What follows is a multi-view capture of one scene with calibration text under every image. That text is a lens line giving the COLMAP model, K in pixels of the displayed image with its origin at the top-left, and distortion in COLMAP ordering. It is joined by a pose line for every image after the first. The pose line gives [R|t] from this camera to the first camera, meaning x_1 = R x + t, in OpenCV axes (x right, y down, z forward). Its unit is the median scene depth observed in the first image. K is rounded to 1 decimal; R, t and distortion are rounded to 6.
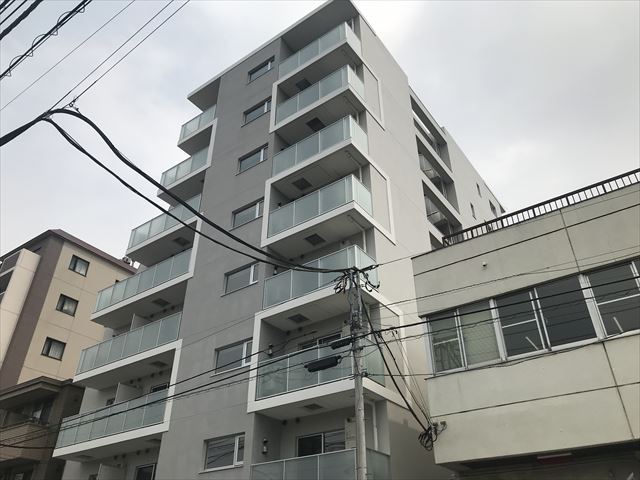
lens RADIAL K [[521.9, 0, 321.9], [0, 521.9, 242.4], [0, 0, 1]] dist [0.036222, -0.043231]
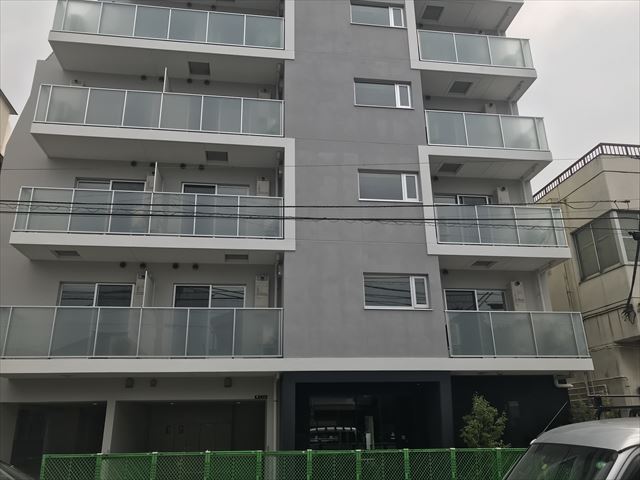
lens RADIAL K [[521.9, 0, 324.8], [0, 521.9, 242.1], [0, 0, 1]] dist [0.036222, -0.043231]
pose [[0.722154, 0.219437, 0.656004, -0.760094], [-0.368599, 0.924567, 0.096495, 0.255245], [-0.585345, -0.311487, 0.748564, 0.402876]]
